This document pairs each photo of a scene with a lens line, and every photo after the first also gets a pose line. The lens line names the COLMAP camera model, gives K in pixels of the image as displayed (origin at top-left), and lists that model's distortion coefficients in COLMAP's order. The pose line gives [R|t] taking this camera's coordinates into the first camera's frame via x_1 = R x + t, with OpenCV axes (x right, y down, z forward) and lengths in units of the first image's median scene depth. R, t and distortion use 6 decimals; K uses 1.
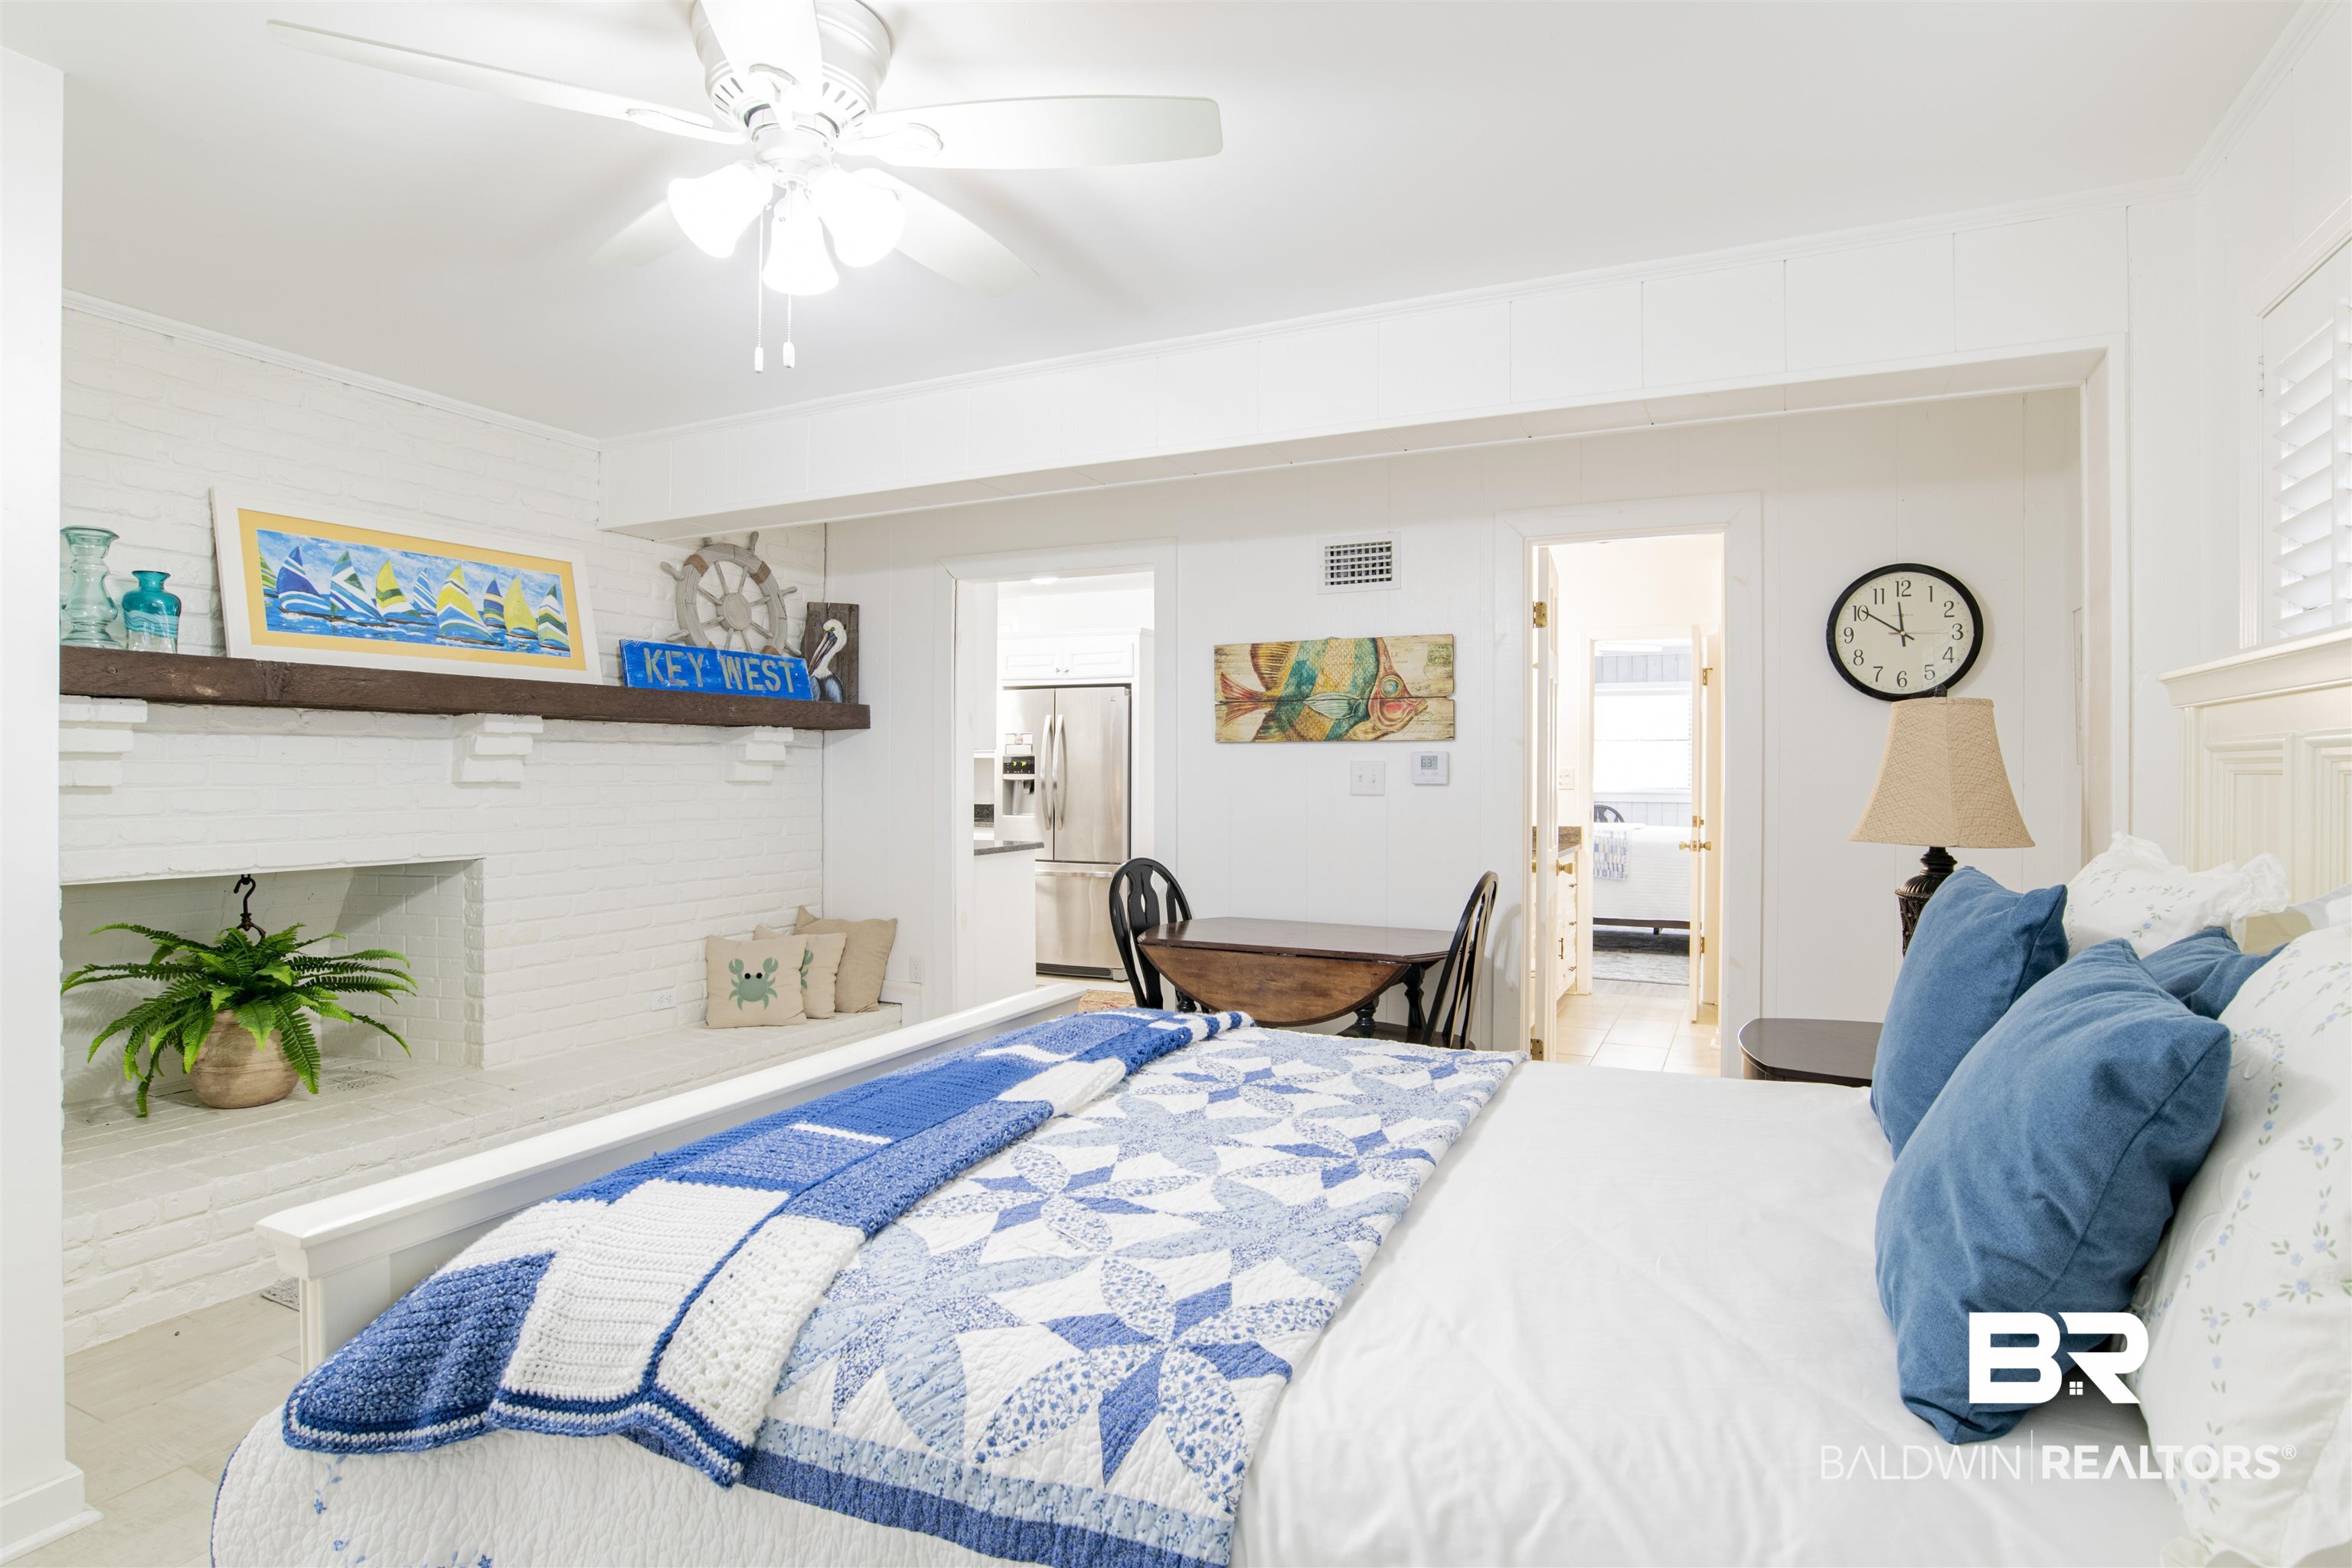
lens RADIAL K [[1219.8, 0, 1180.8], [0, 1219.8, 769.2], [0, 0, 1]] dist [-0.048529, 0.009744]
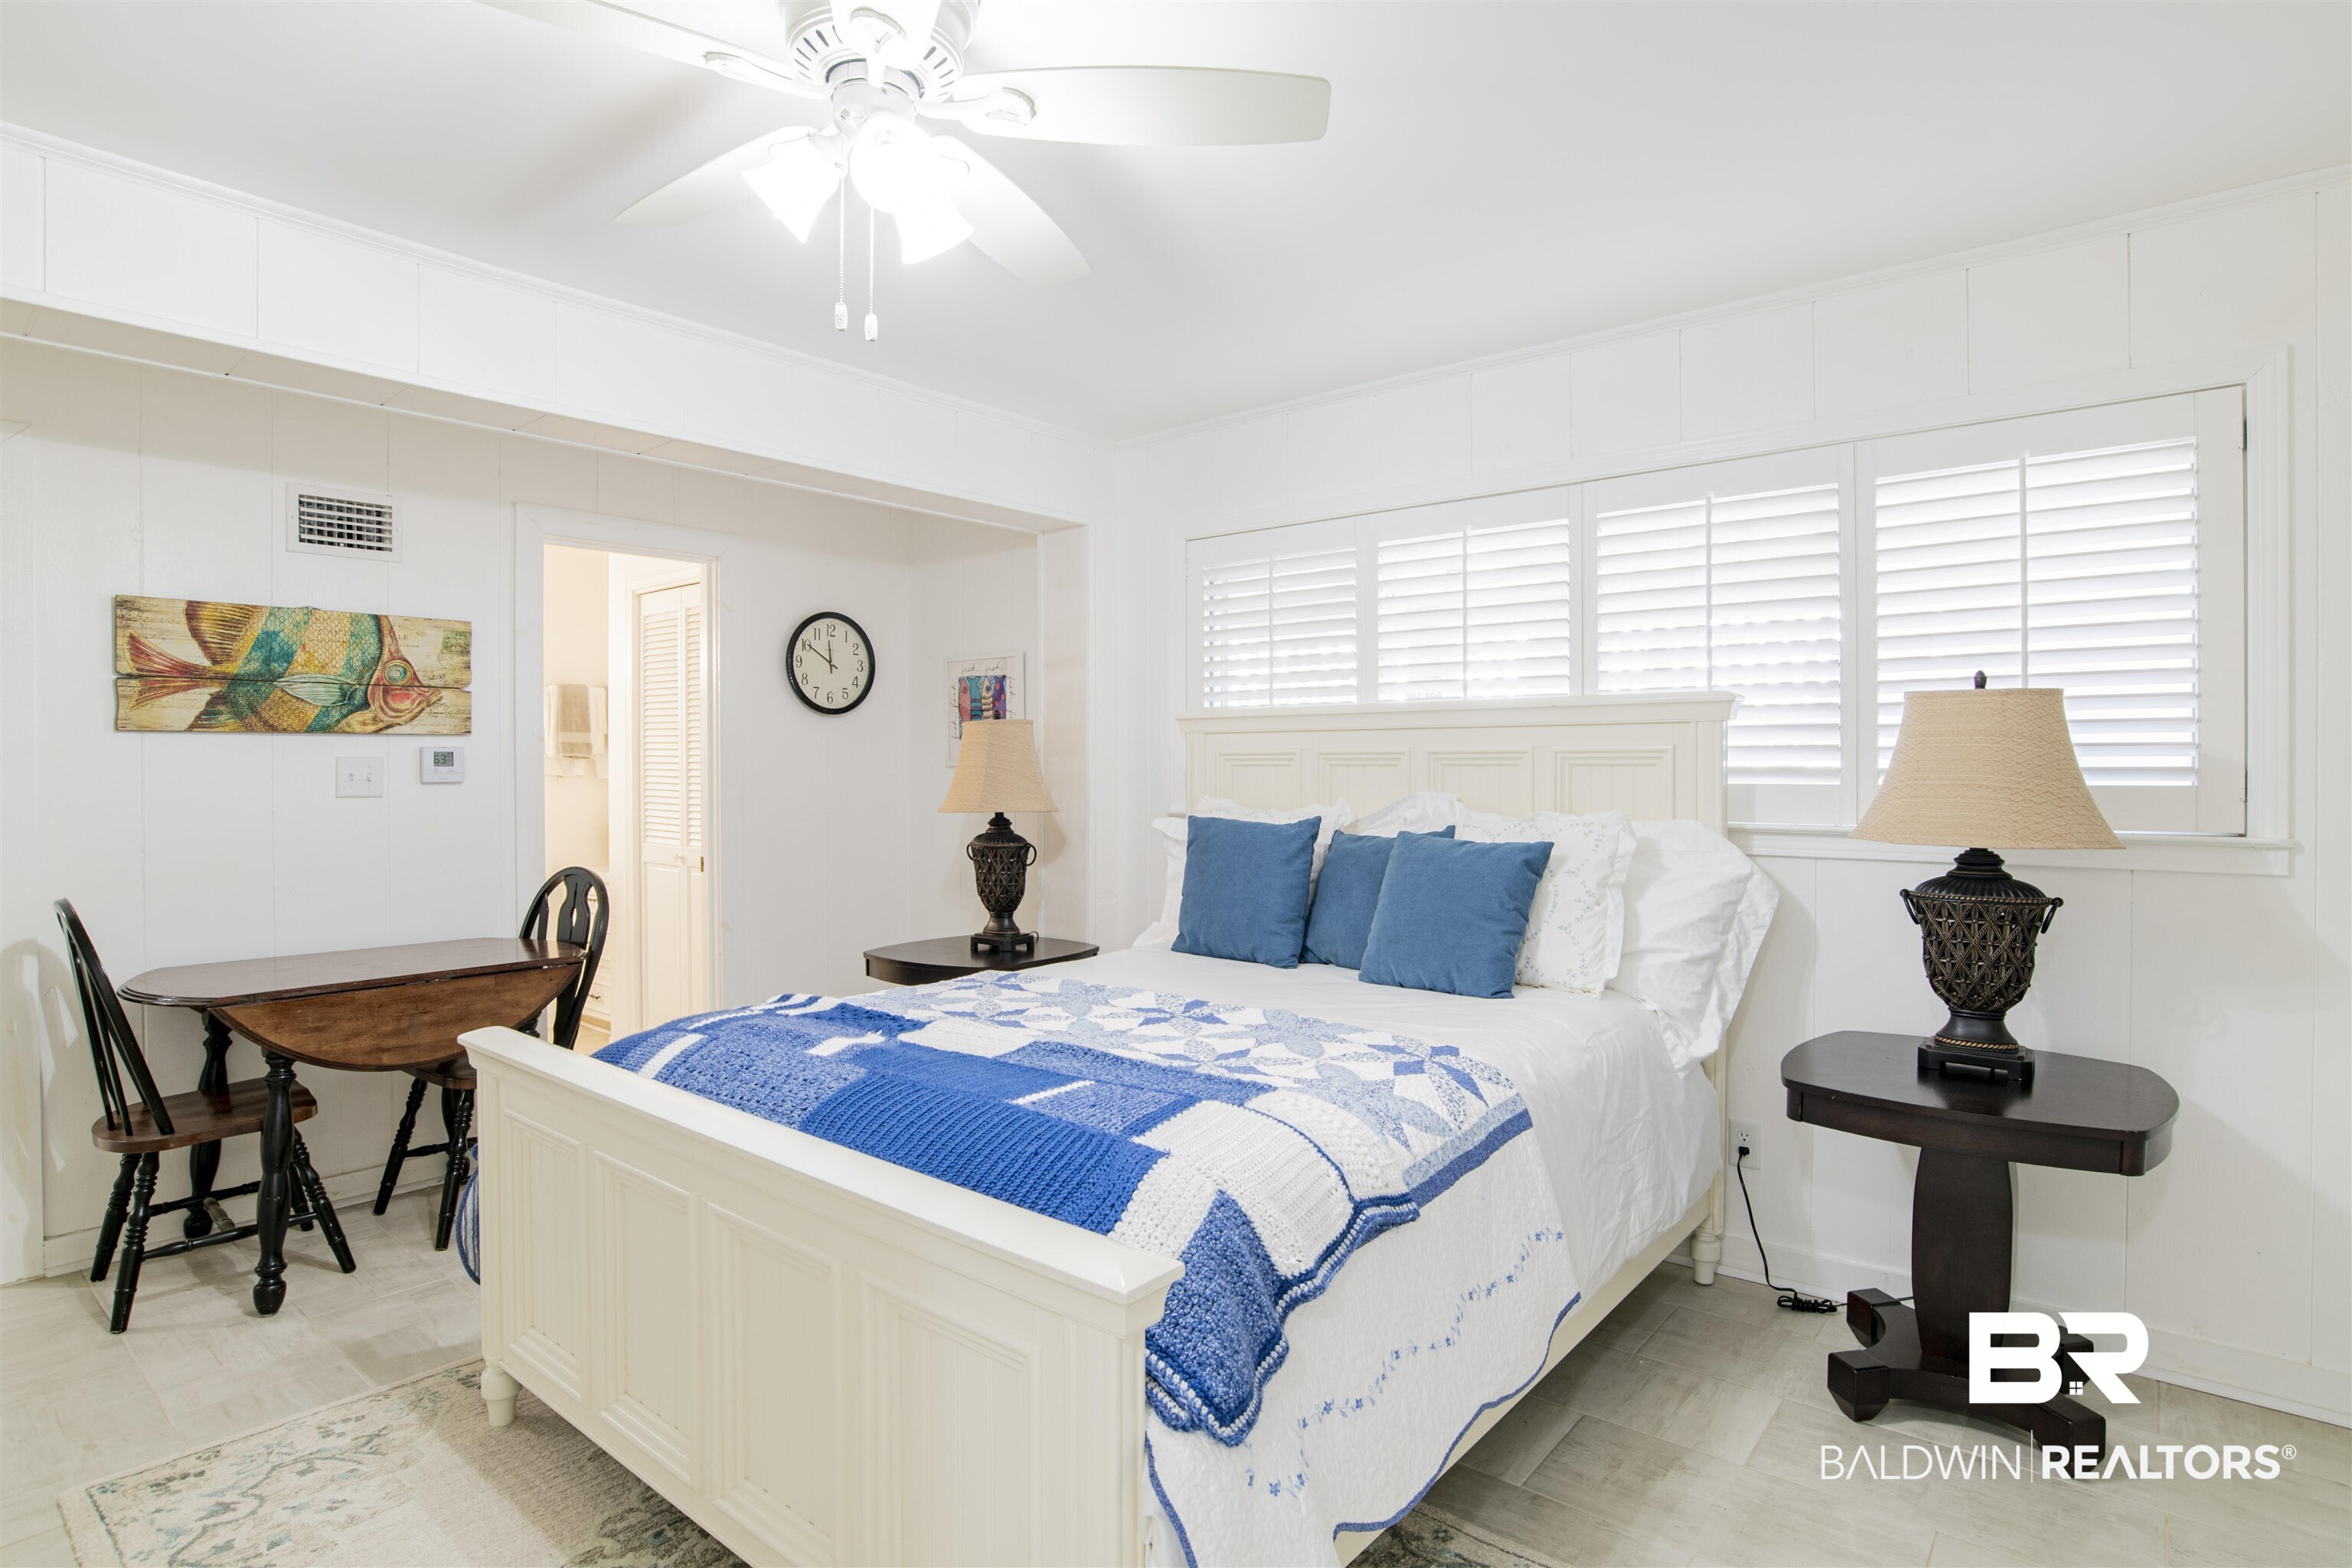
lens RADIAL K [[1219.8, 0, 1178.7], [0, 1219.8, 778.4], [0, 0, 1]] dist [-0.048529, 0.009744]
pose [[0.230728, -0.015455, 0.972895, -0.534297], [0.003087, 0.999880, 0.015152, -0.002664], [-0.973013, -0.000492, 0.230748, 0.248191]]
